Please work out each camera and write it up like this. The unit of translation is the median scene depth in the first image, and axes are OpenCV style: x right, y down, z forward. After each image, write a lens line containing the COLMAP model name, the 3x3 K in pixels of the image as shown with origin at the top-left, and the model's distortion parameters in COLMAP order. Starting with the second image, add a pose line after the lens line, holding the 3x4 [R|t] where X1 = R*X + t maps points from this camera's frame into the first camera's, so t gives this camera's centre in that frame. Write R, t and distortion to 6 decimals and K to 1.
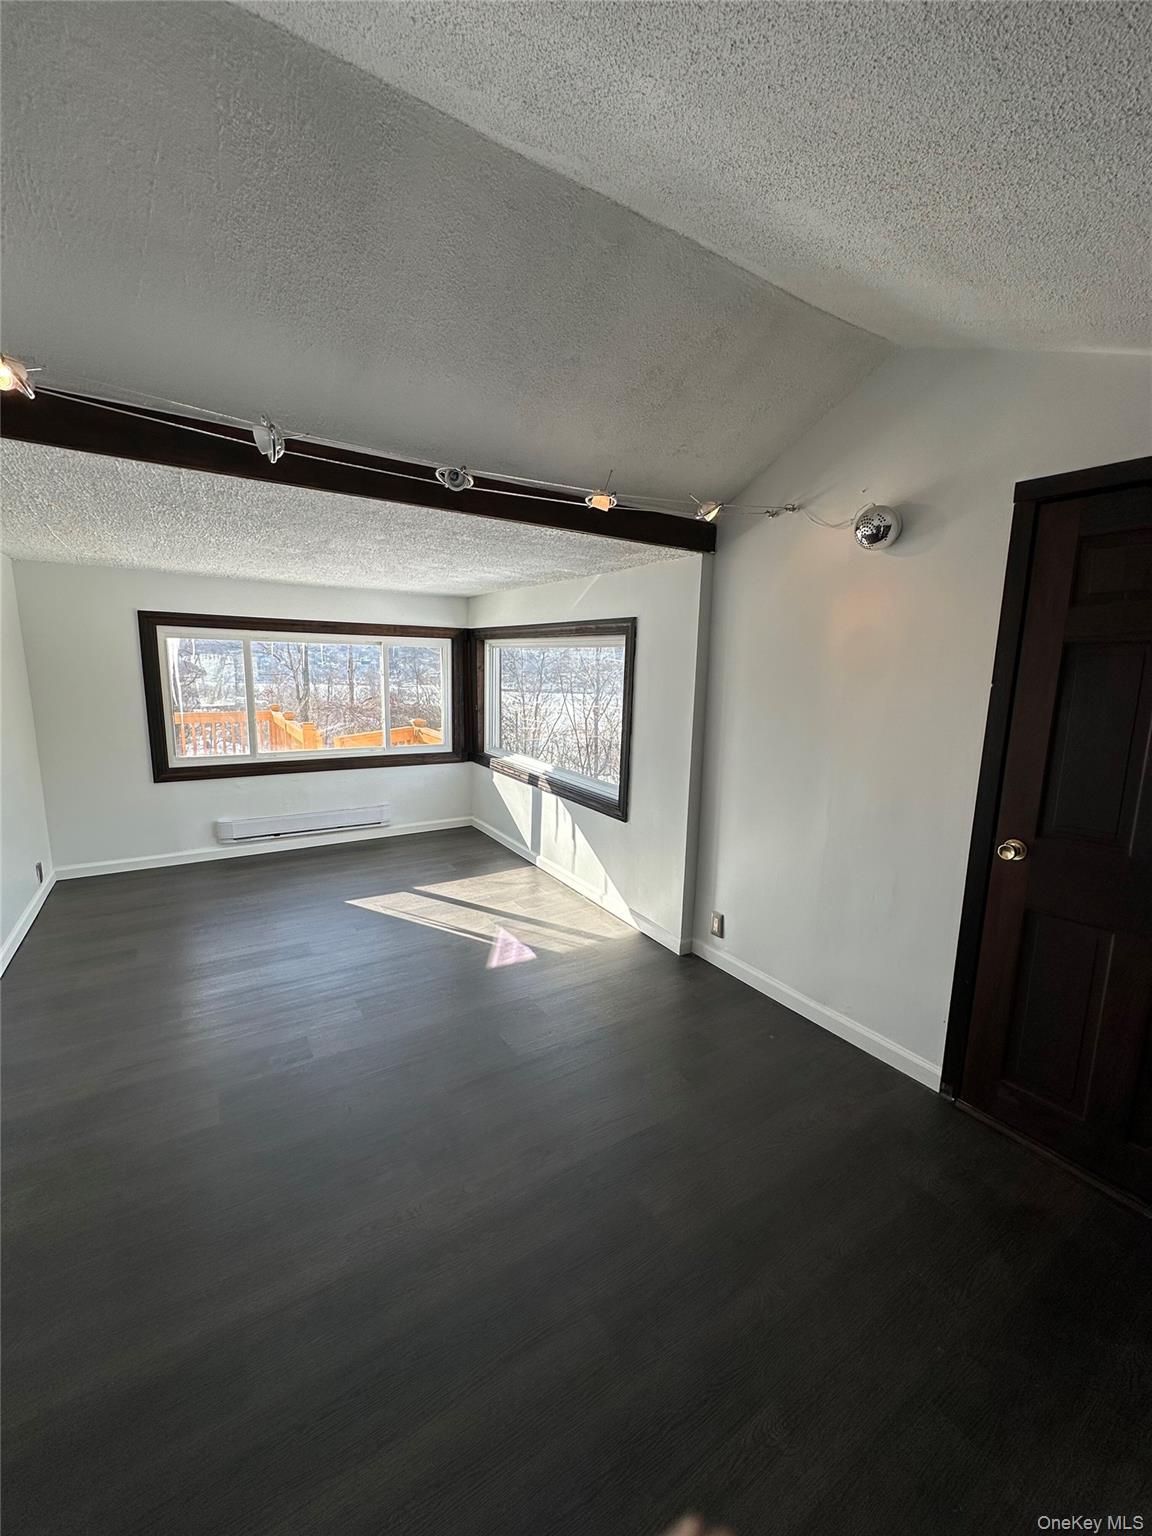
lens RADIAL K [[614.2, 0, 577.1], [0, 614.2, 768.3], [0, 0, 1]] dist [0.002535, -0.000420]
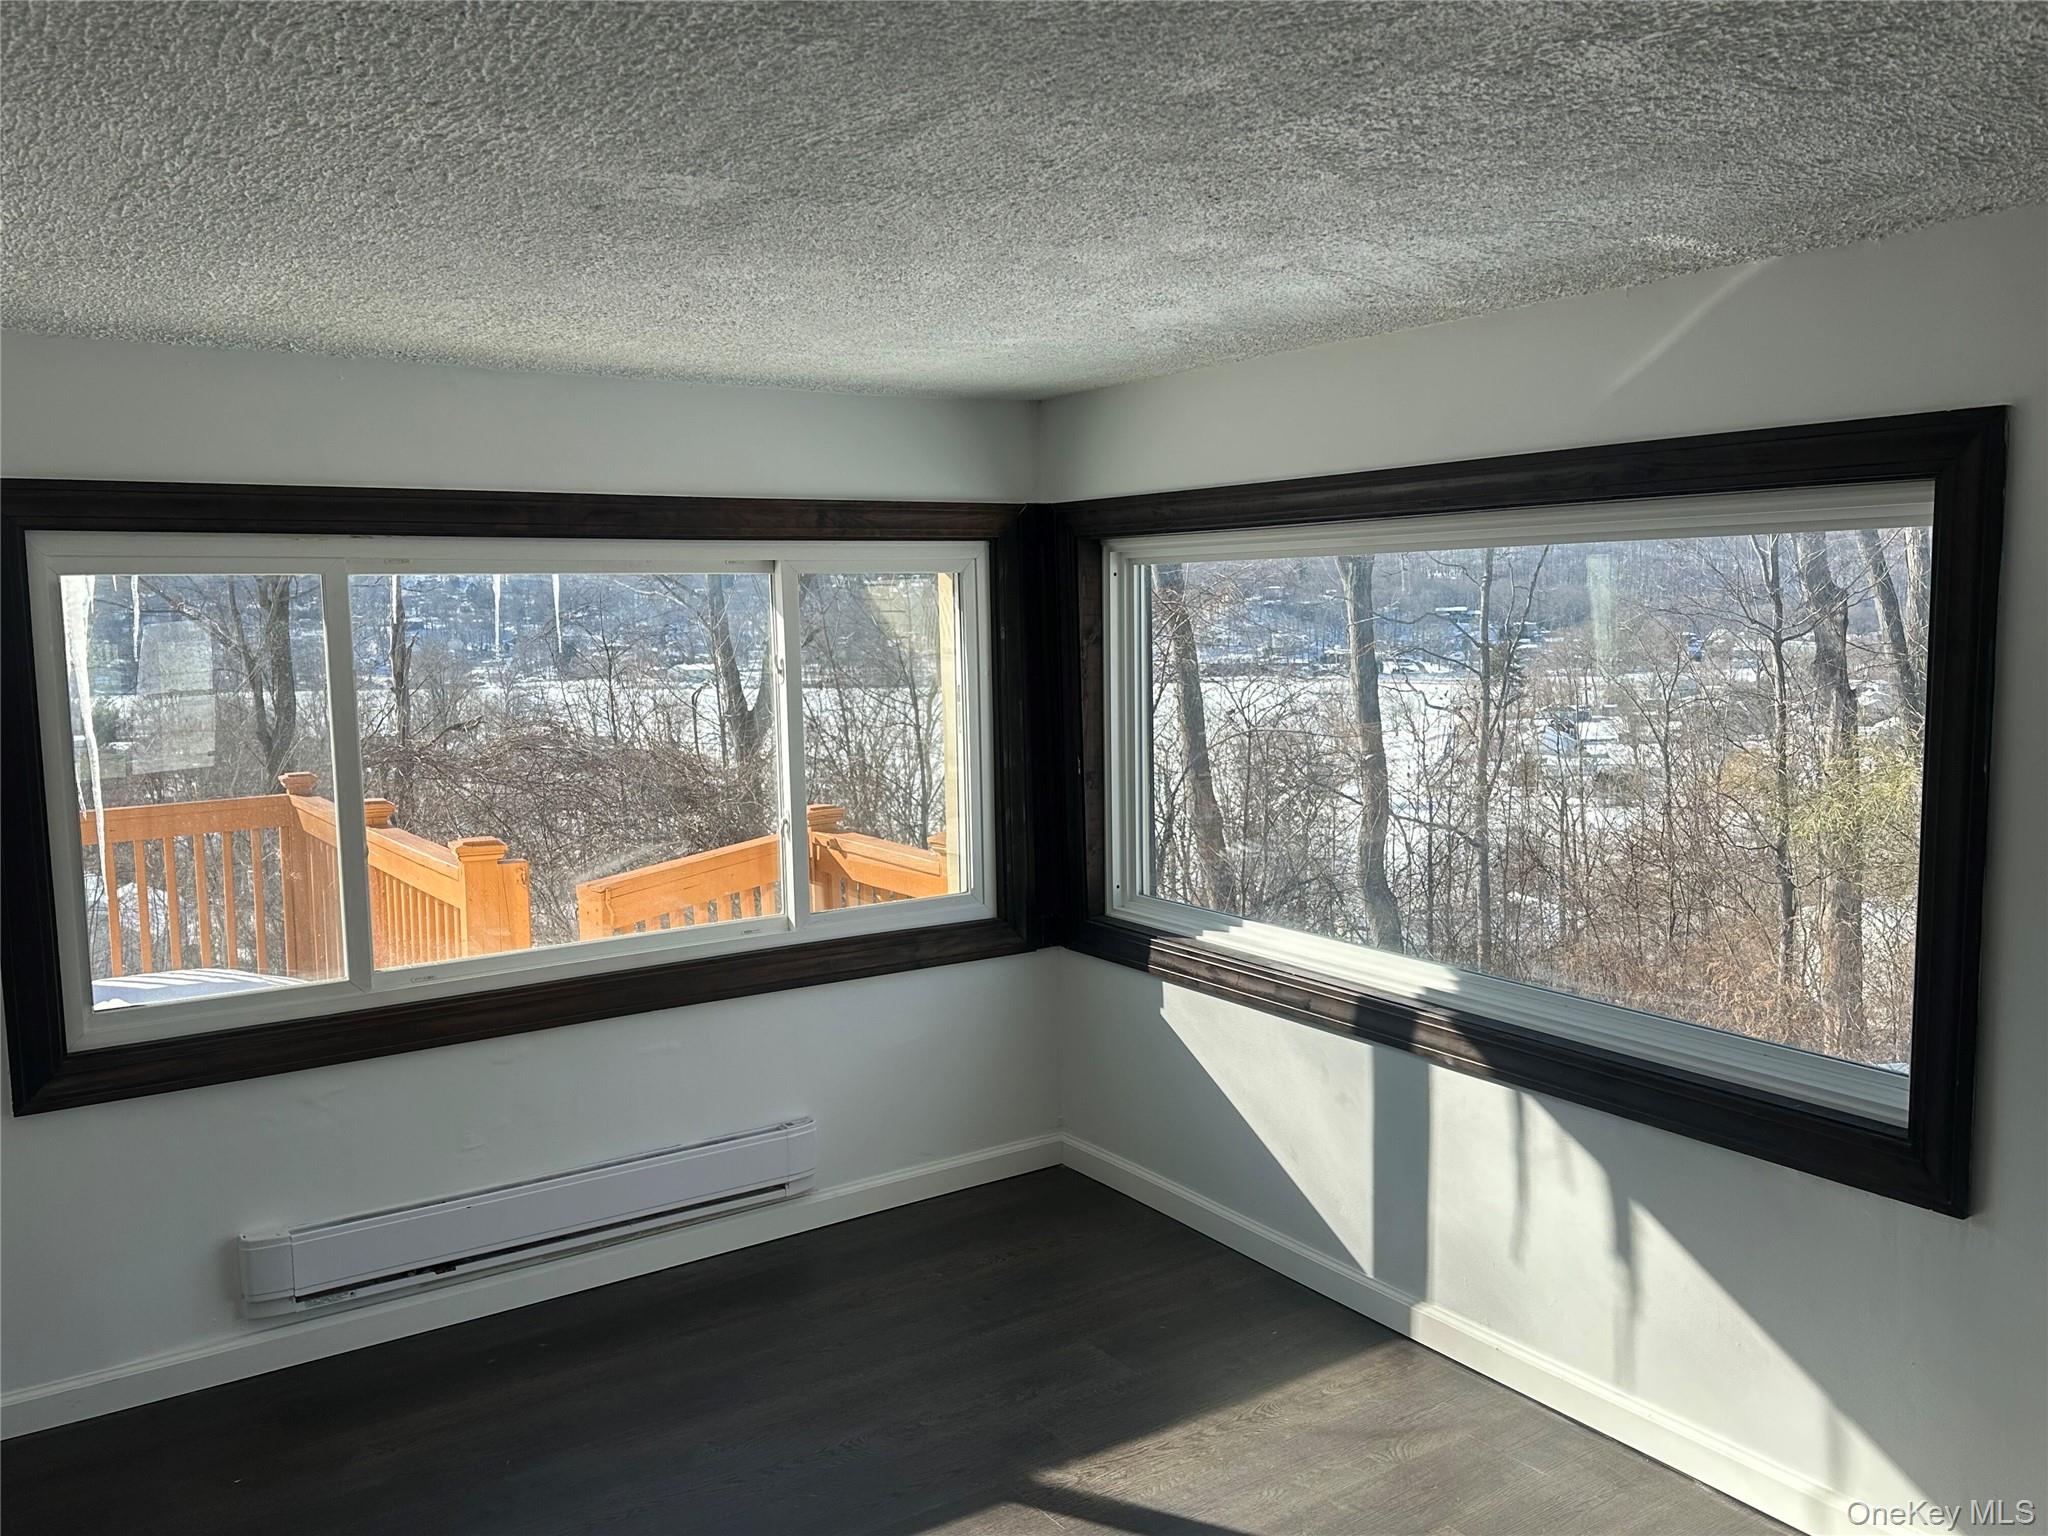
lens RADIAL K [[1645.4, 0, 1025.6], [0, 1645.4, 771.6], [0, 0, 1]] dist [0.044872, -0.004399]
pose [[0.998794, -0.047376, 0.012869, -0.236411], [0.048159, 0.996412, -0.069604, -0.050125], [-0.009526, 0.070140, 0.997492, 0.246986]]
